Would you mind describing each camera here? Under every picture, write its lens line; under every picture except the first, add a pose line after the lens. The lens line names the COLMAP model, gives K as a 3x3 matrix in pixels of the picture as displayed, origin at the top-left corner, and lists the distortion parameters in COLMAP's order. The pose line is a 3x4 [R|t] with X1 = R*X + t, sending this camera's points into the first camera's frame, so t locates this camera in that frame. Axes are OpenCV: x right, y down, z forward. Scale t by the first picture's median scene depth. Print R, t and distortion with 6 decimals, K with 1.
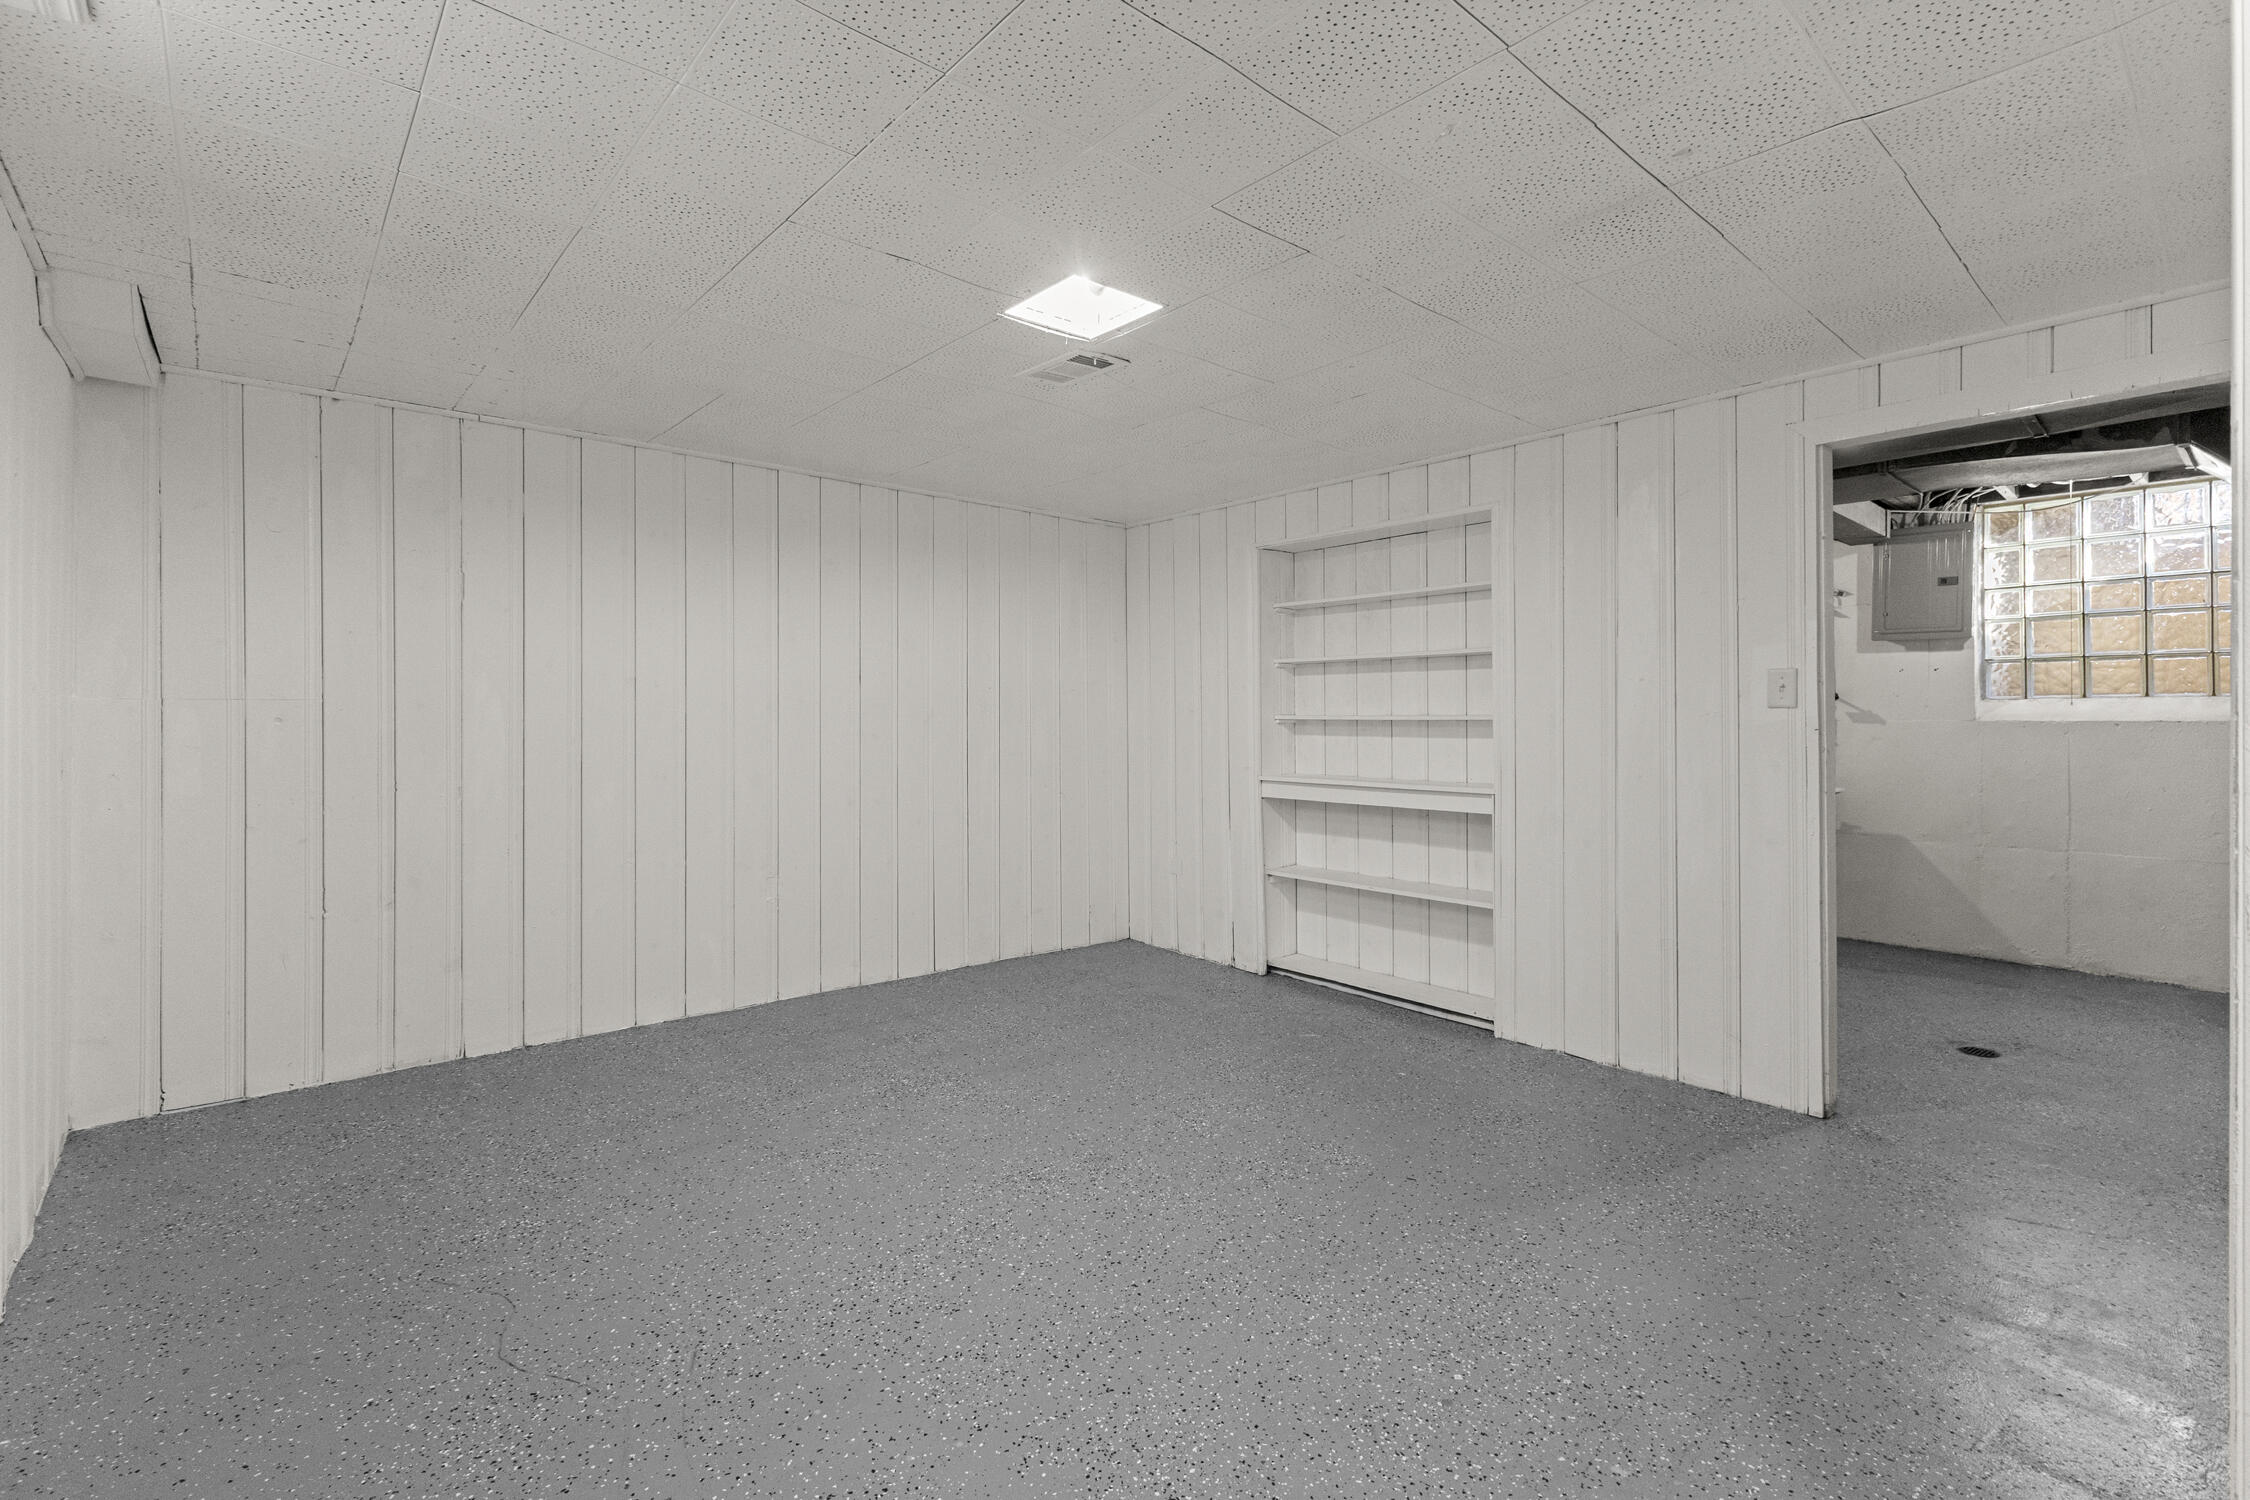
lens RADIAL K [[969.7, 0, 1096.8], [0, 969.7, 715.6], [0, 0, 1]] dist [0.009355, -0.001332]
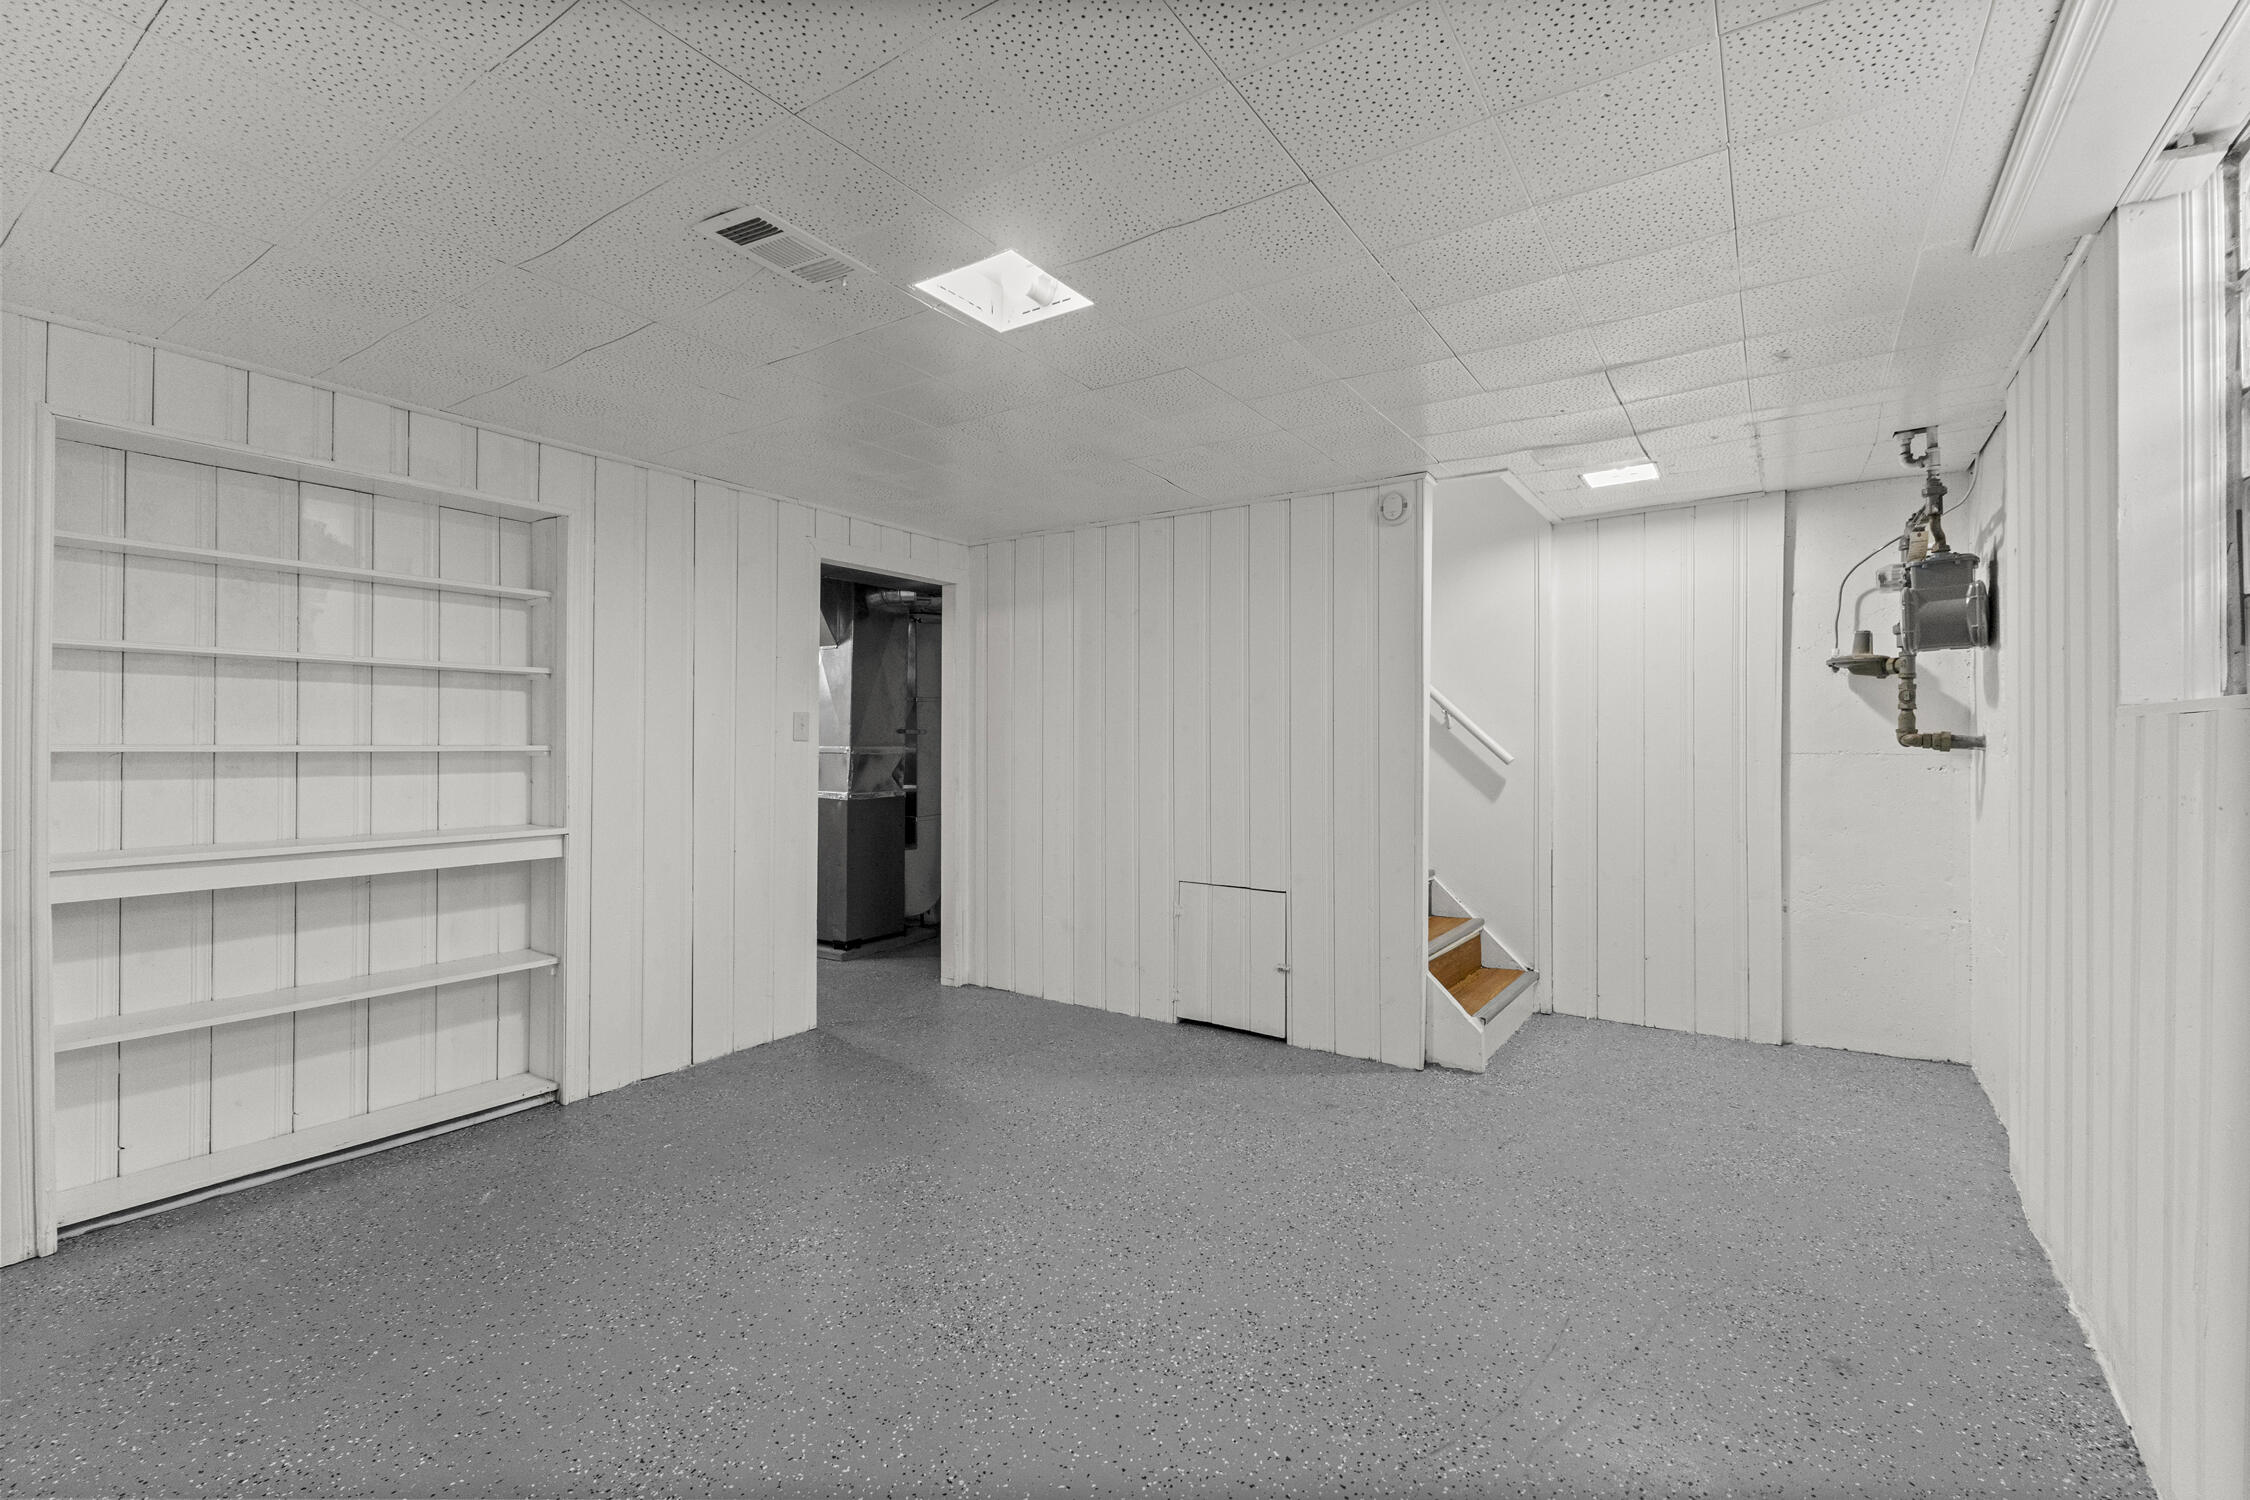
lens RADIAL K [[969.7, 0, 1127.0], [0, 969.7, 742.4], [0, 0, 1]] dist [0.009355, -0.001332]
pose [[-0.259203, 0.004308, 0.965813, -0.520170], [-0.002136, 0.999985, -0.005034, 0.000136], [-0.965821, -0.003367, -0.259189, 0.646260]]
